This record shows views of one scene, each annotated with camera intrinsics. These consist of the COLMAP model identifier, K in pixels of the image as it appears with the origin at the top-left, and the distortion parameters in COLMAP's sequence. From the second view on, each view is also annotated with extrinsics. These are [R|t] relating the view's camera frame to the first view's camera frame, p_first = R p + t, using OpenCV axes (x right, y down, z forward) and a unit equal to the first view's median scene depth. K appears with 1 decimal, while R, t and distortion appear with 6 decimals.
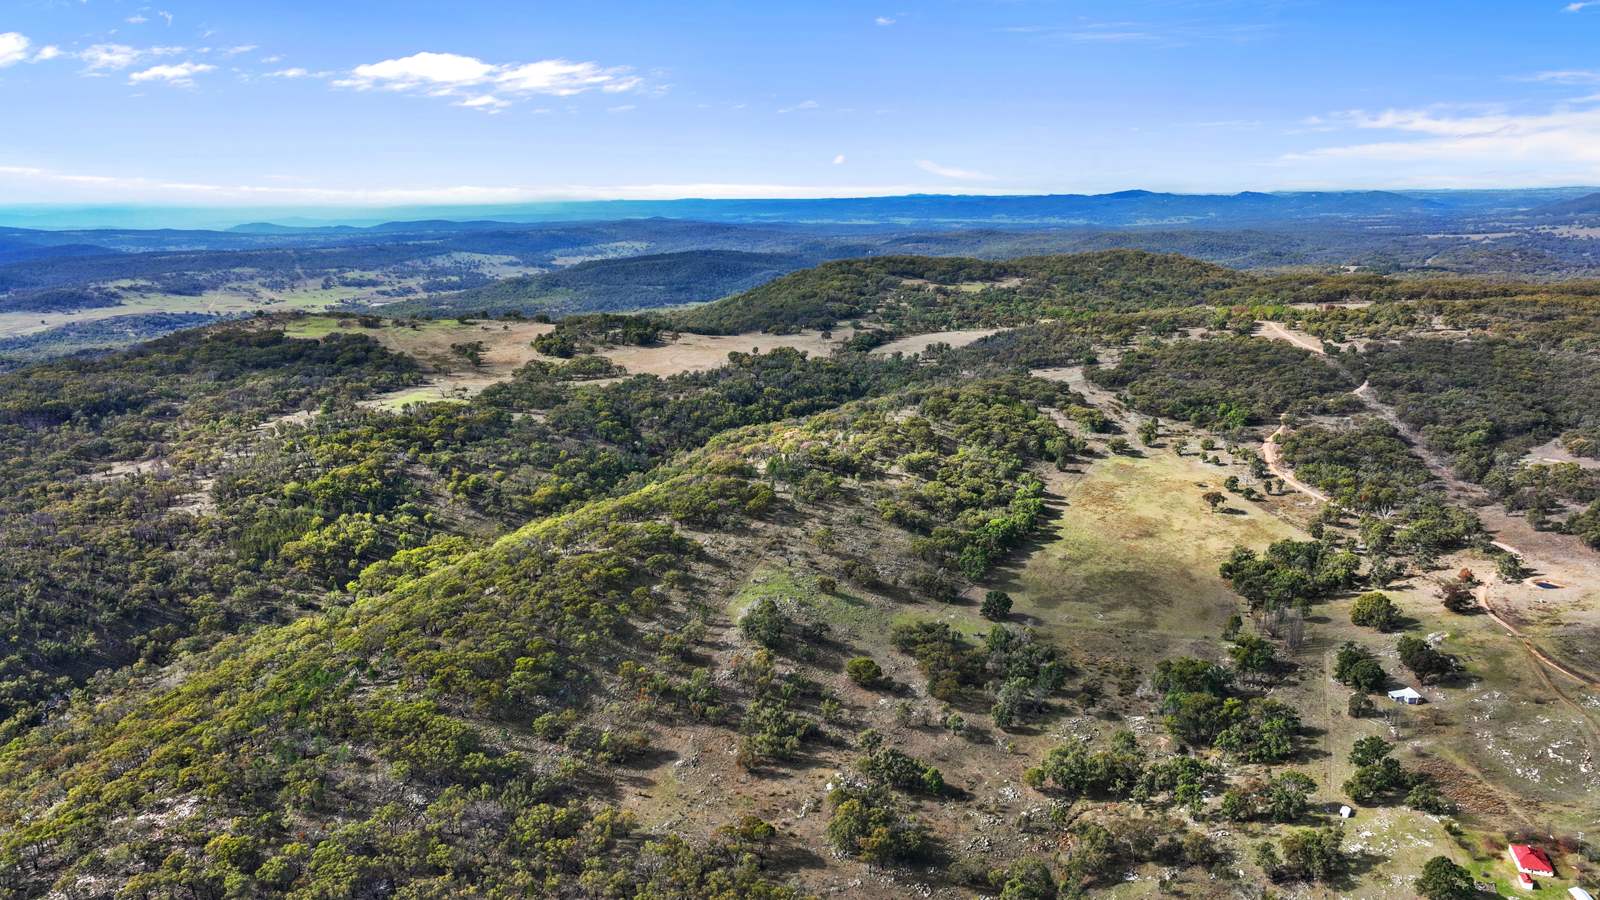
lens RADIAL K [[1096.1, 0, 803.5], [0, 1096.1, 449.4], [0, 0, 1]] dist [-0.003099, 0.000723]
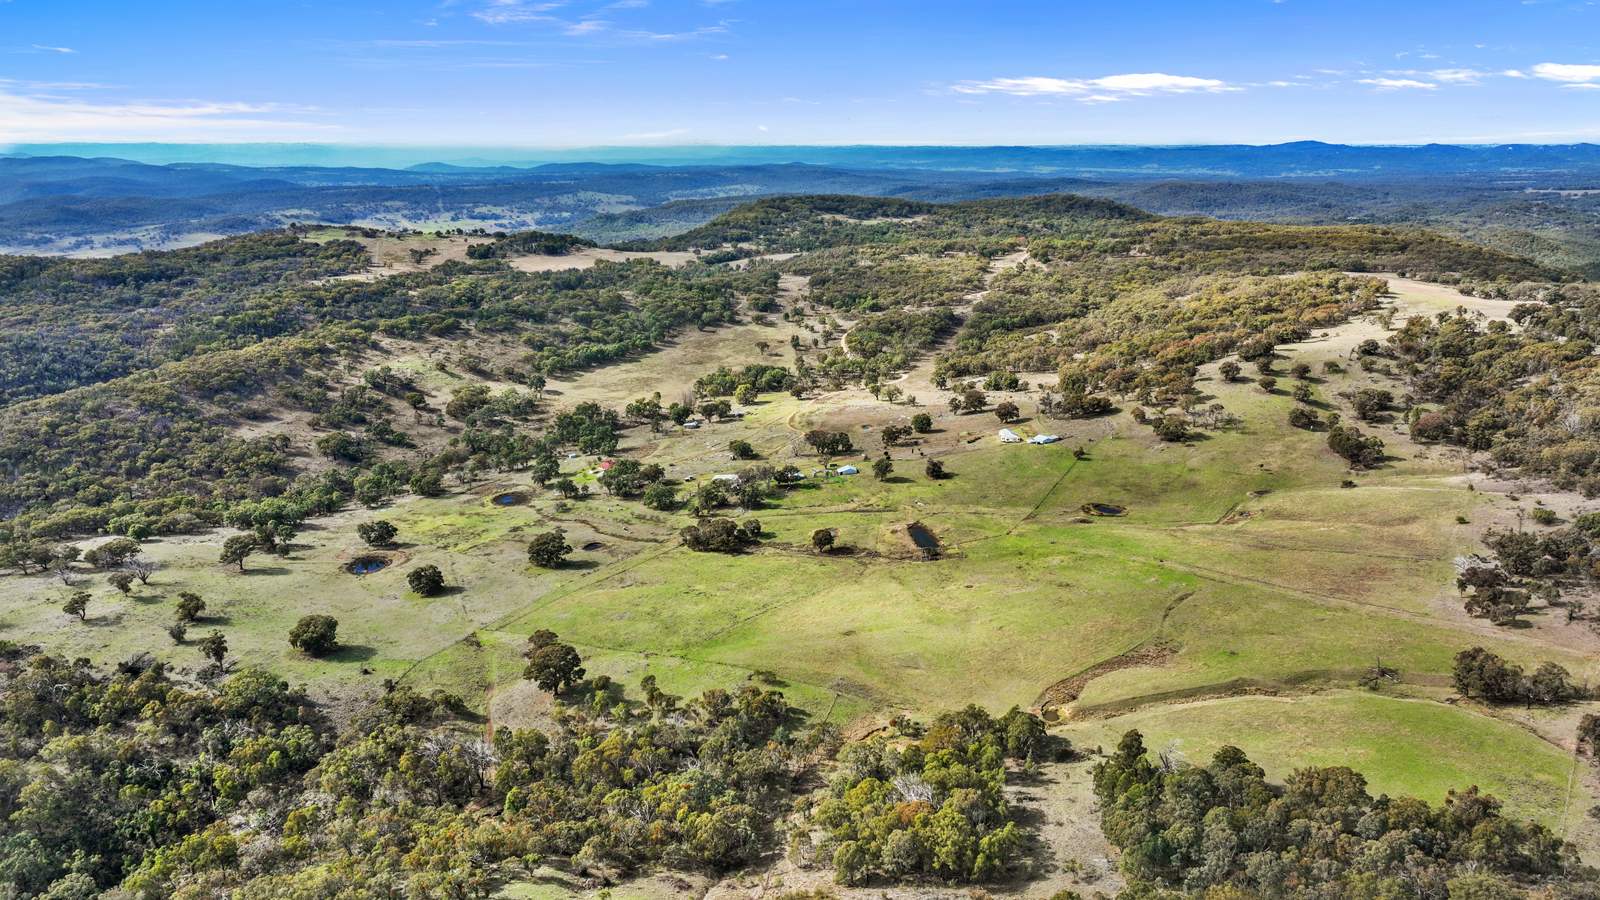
lens RADIAL K [[1096.1, 0, 809.1], [0, 1096.1, 447.4], [0, 0, 1]] dist [-0.003099, 0.000723]
pose [[0.987459, 0.052443, -0.148909, 0.109789], [-0.045848, 0.997824, 0.047383, 0.018060], [0.151070, -0.039962, 0.987715, -0.081360]]
